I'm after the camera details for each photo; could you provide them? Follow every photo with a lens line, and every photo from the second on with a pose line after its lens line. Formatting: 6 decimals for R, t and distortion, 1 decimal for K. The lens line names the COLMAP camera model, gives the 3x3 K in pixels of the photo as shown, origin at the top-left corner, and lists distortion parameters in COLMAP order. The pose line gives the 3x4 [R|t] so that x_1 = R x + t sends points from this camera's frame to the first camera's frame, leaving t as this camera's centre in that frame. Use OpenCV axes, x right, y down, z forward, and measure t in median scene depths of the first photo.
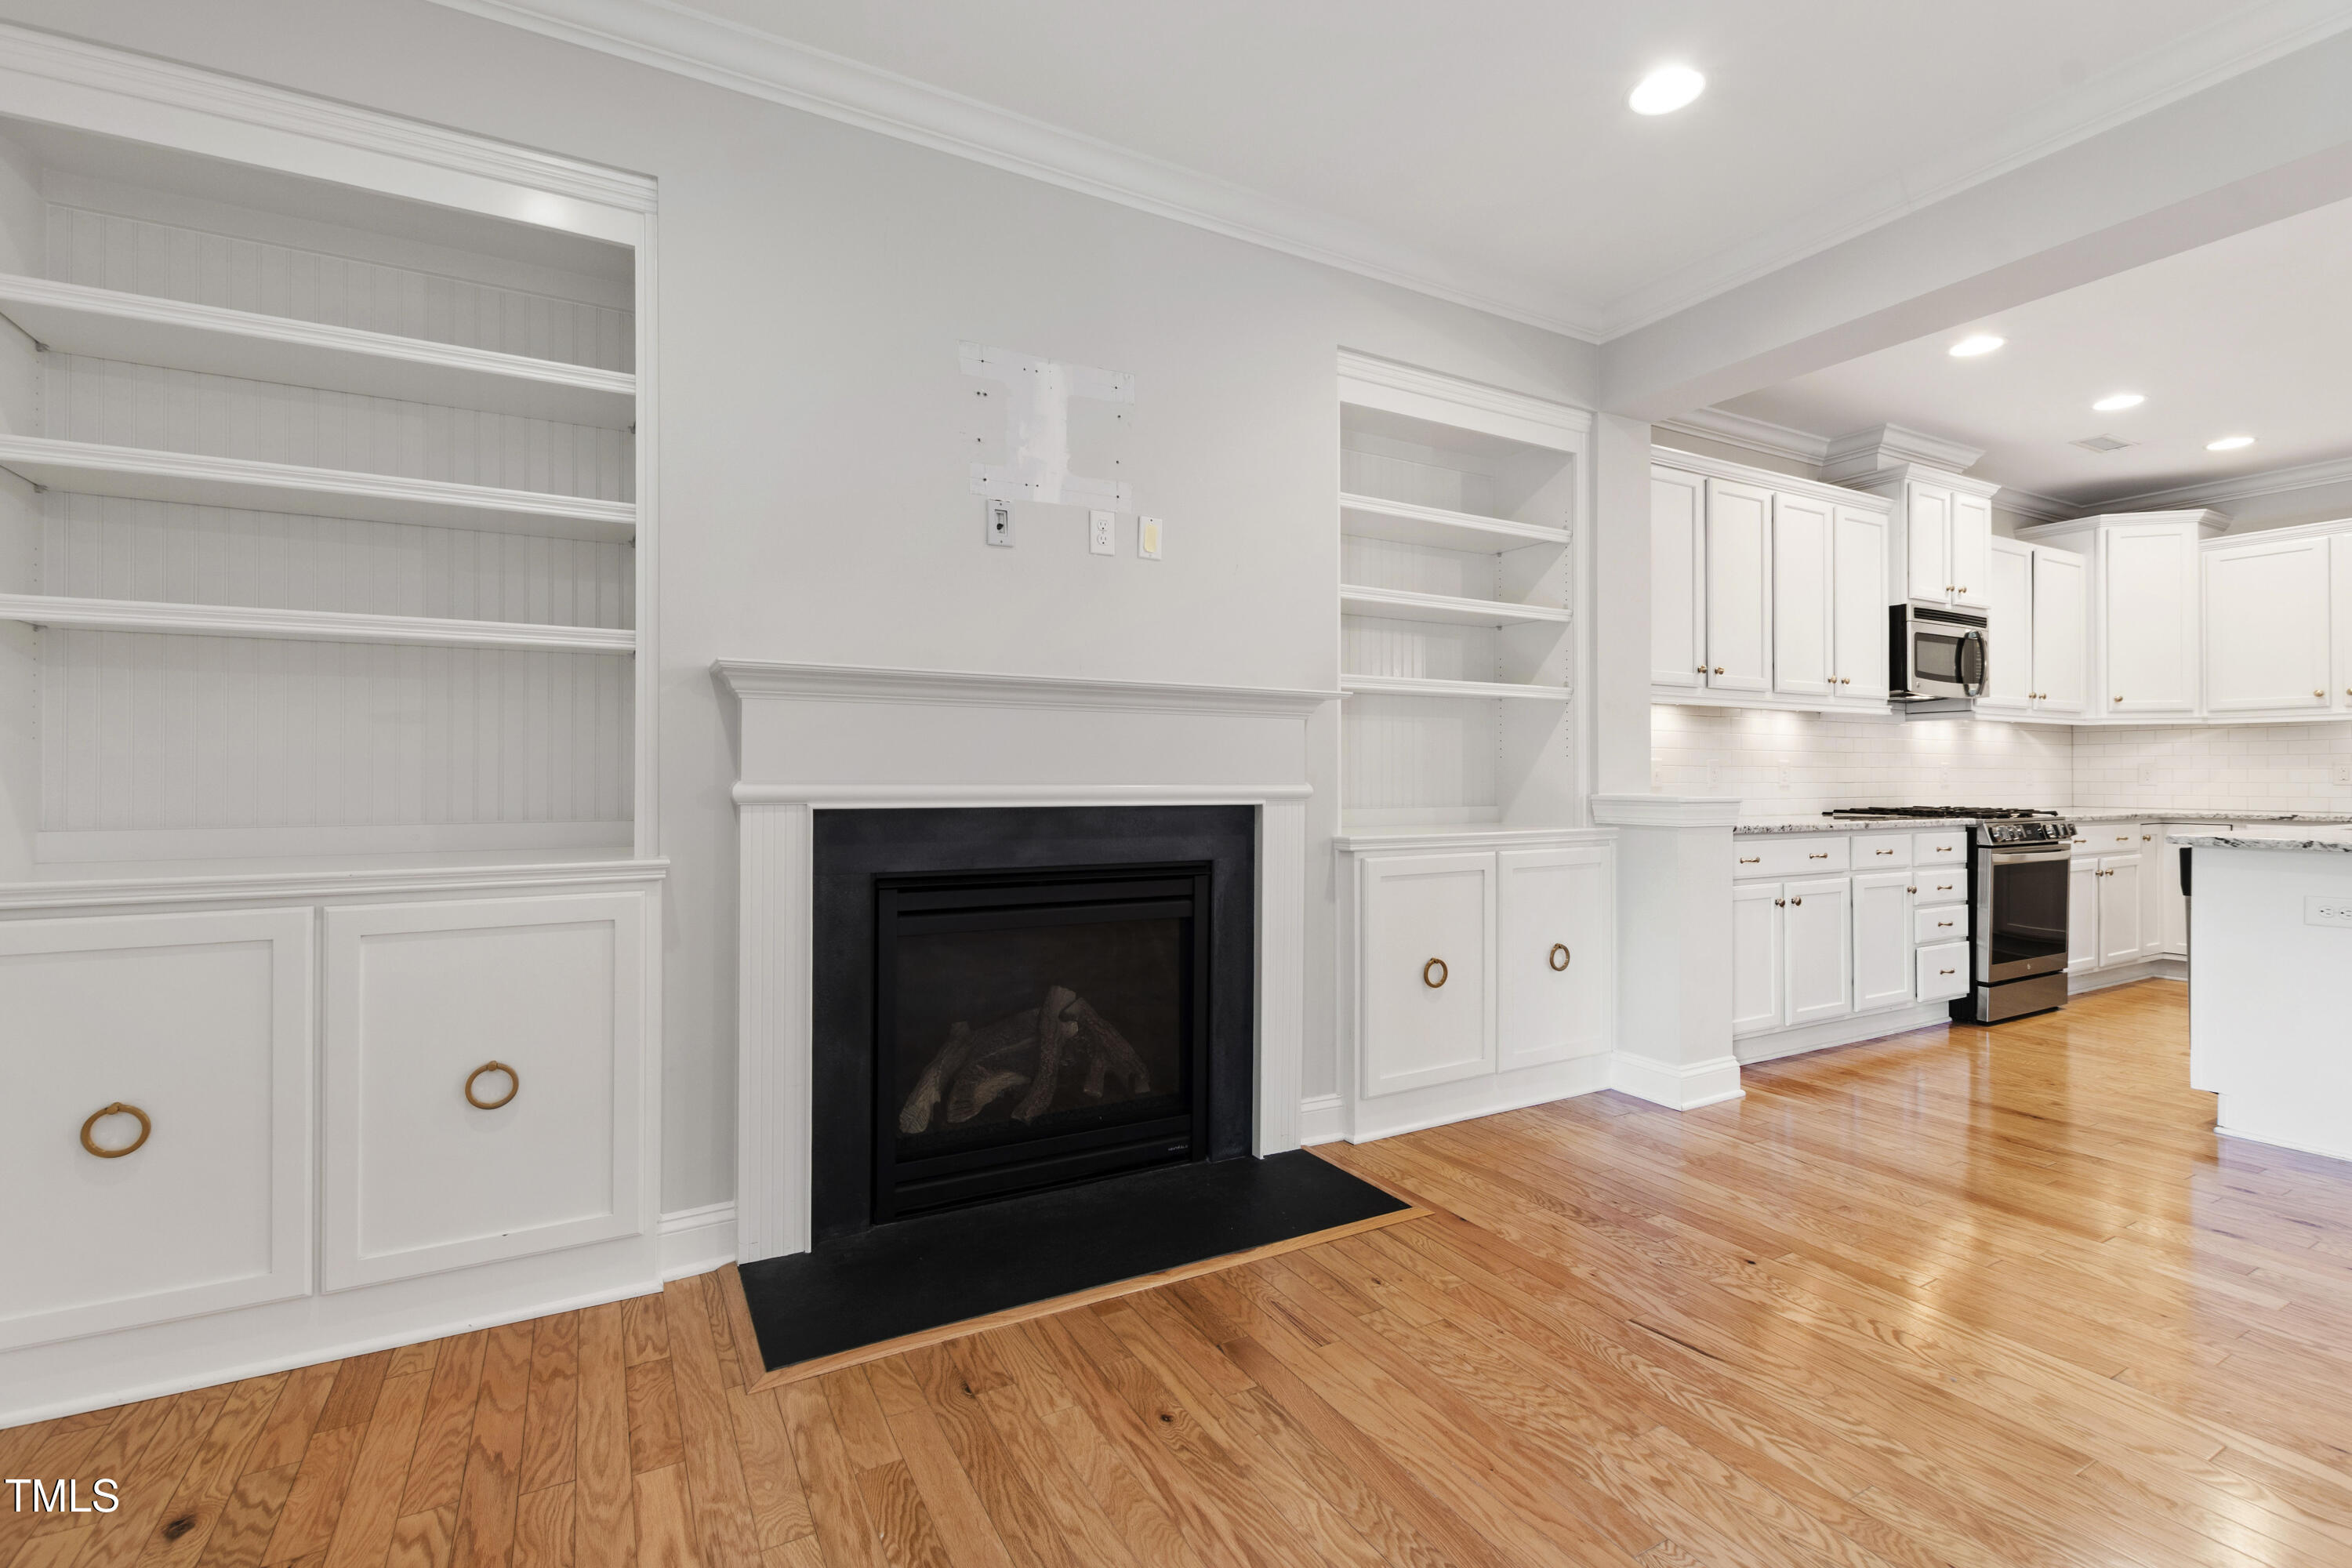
lens RADIAL K [[1047.0, 0, 1169.9], [0, 1047.0, 768.1], [0, 0, 1]] dist [0.000626, -0.001866]
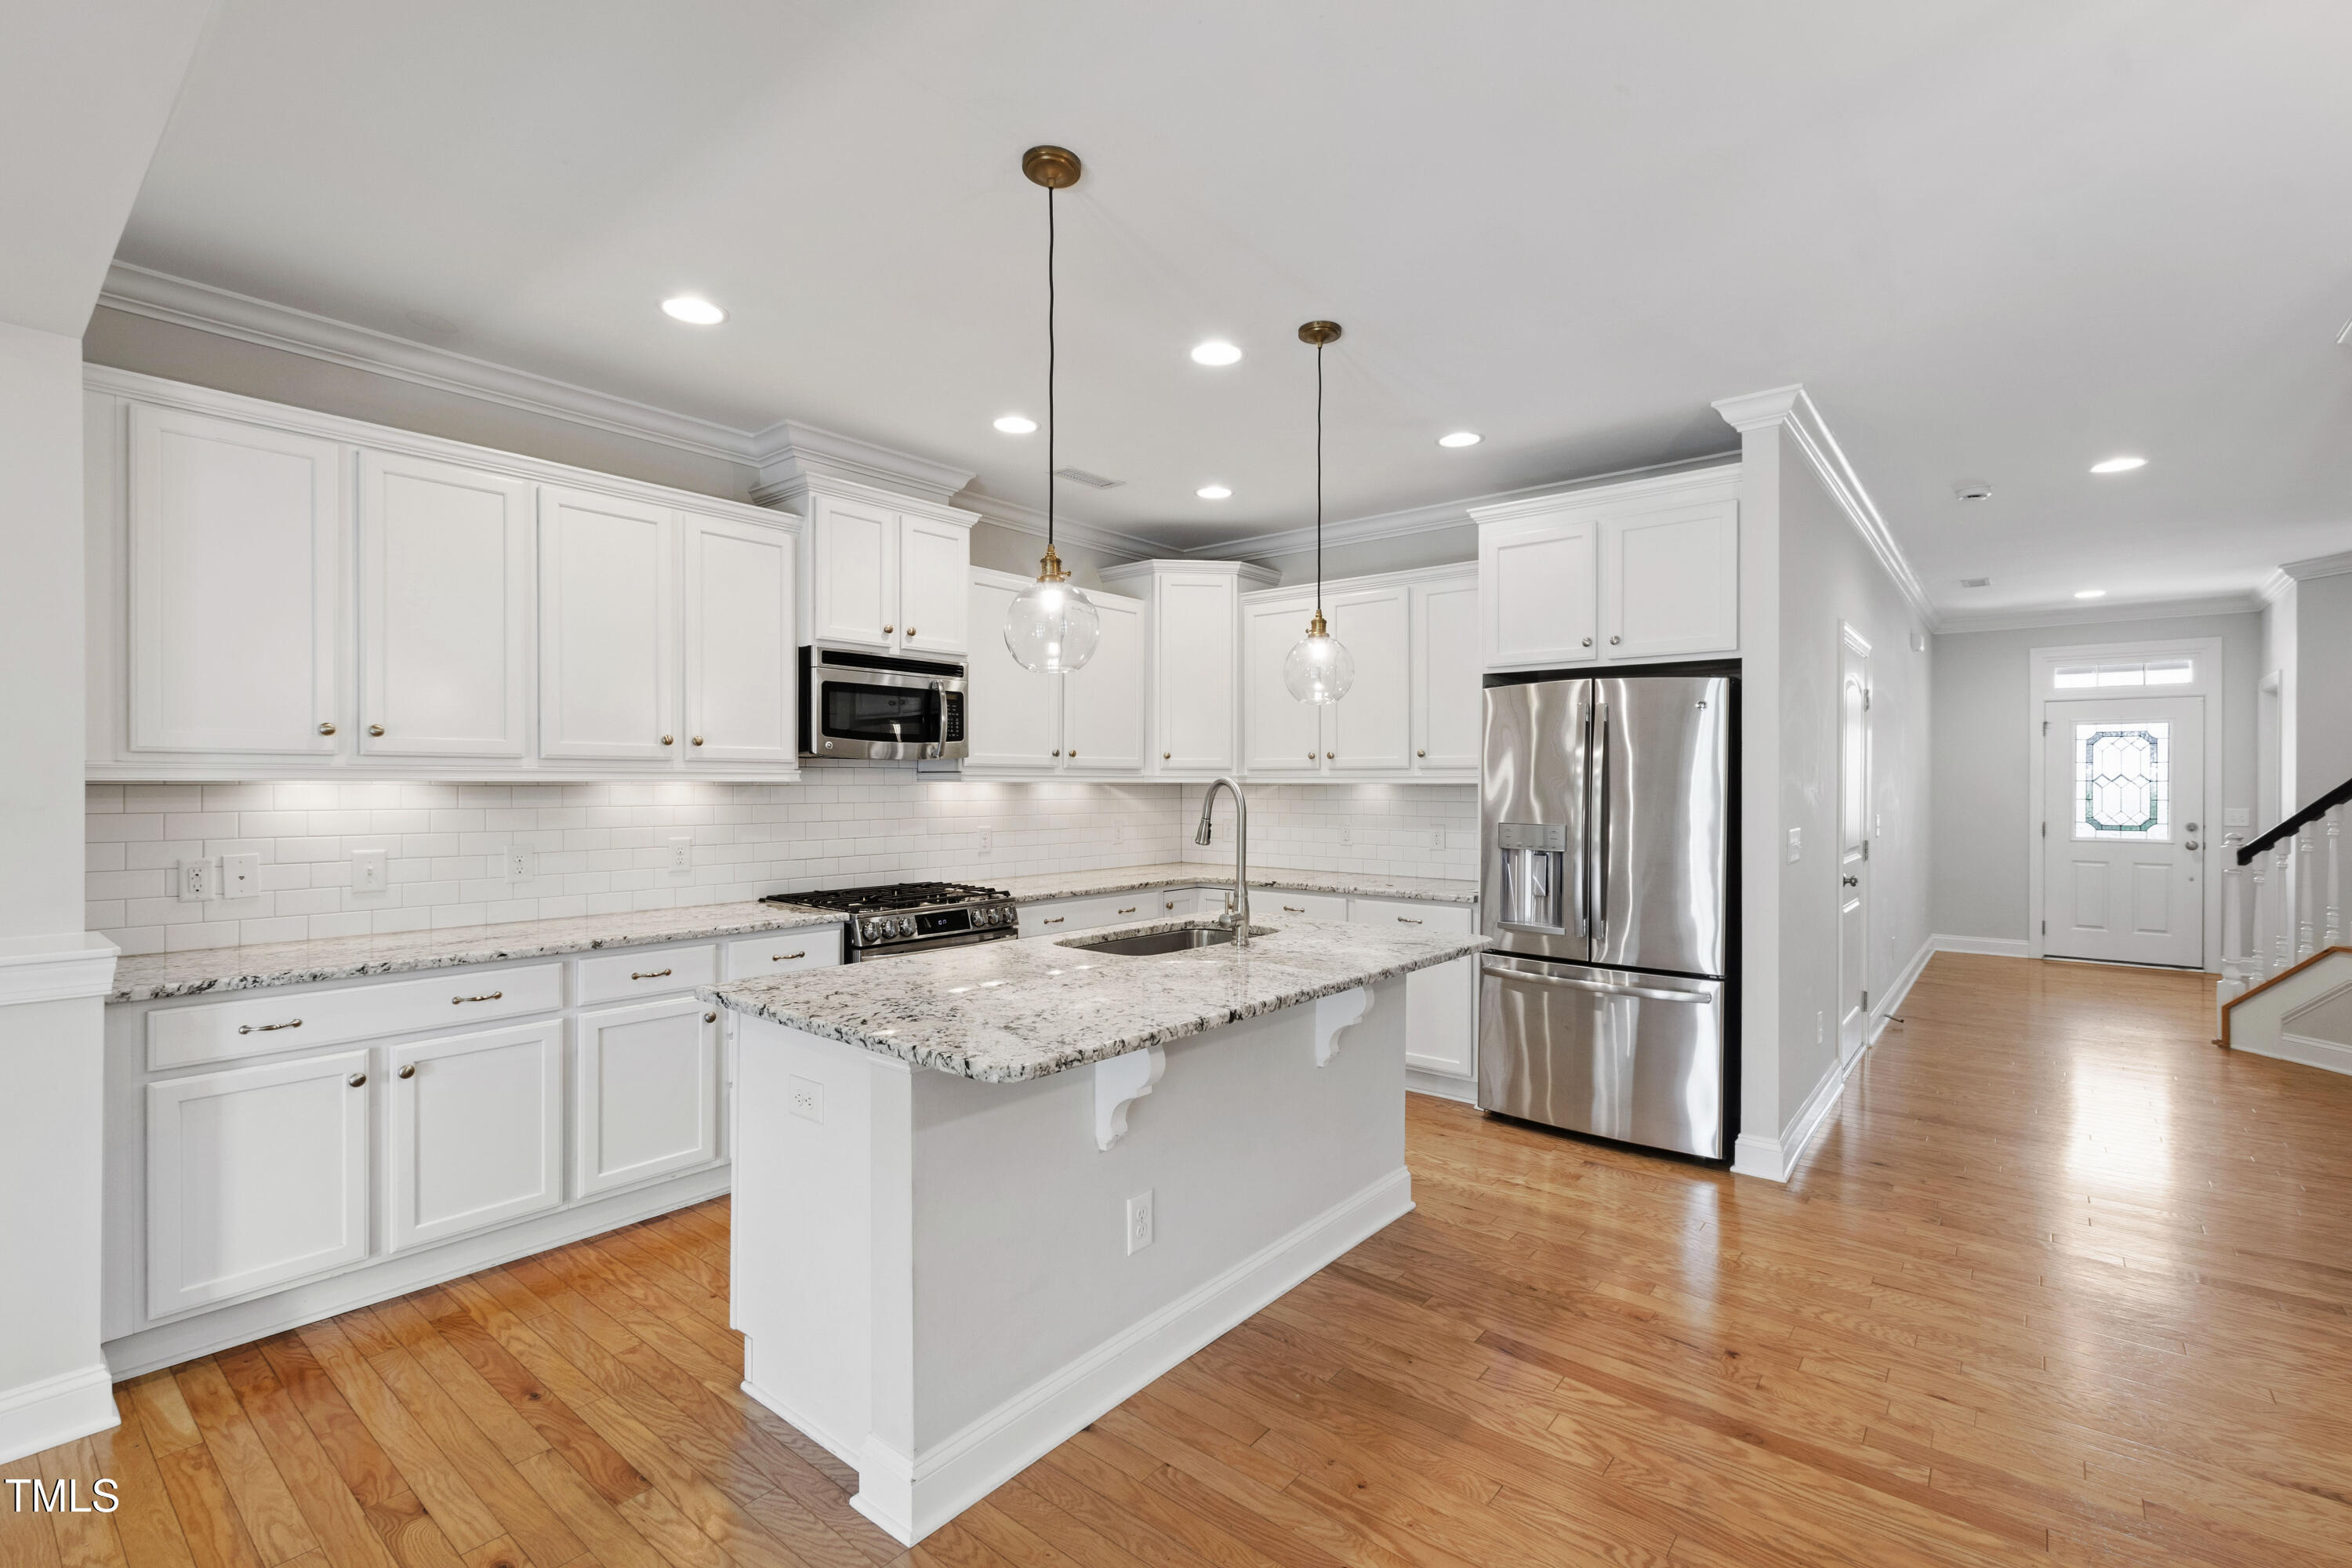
lens RADIAL K [[1047.0, 0, 1170.0], [0, 1047.0, 786.4], [0, 0, 1]] dist [0.000626, -0.001866]
pose [[0.928485, -0.003689, 0.371353, 0.633555], [0.001982, 0.999986, 0.004978, -0.048965], [-0.371366, -0.003886, 0.928479, 0.135647]]
